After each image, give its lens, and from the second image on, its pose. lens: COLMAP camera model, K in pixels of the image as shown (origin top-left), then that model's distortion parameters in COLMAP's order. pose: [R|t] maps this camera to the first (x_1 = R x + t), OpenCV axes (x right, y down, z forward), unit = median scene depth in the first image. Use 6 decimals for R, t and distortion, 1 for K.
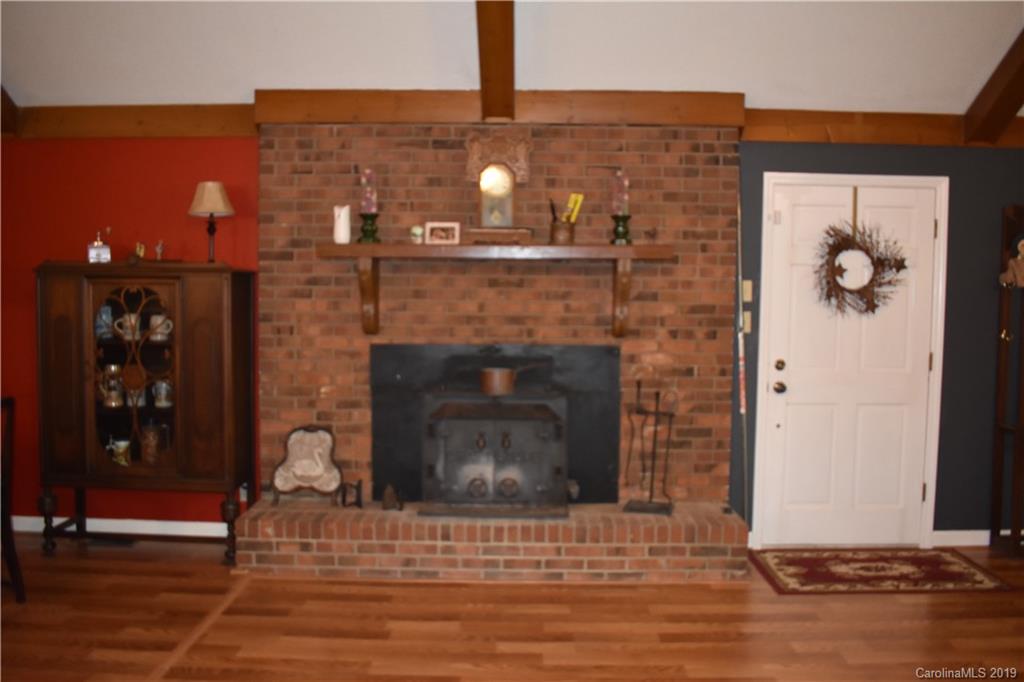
lens RADIAL K [[822.0, 0, 508.5], [0, 822.0, 339.4], [0, 0, 1]] dist [-0.081720, 0.003054]
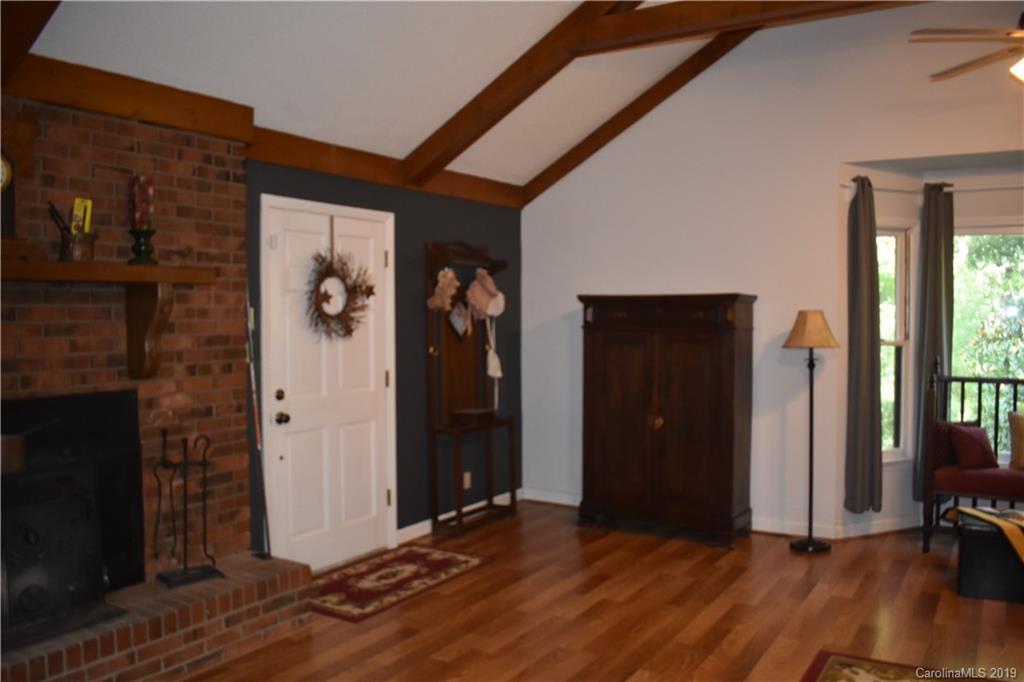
lens RADIAL K [[822.0, 0, 507.2], [0, 822.0, 341.1], [0, 0, 1]] dist [-0.081720, 0.003054]
pose [[0.531601, -0.040699, 0.846016, -0.280737], [0.066013, 0.997797, 0.006521, -0.016815], [-0.844418, 0.052382, 0.533117, 0.209858]]
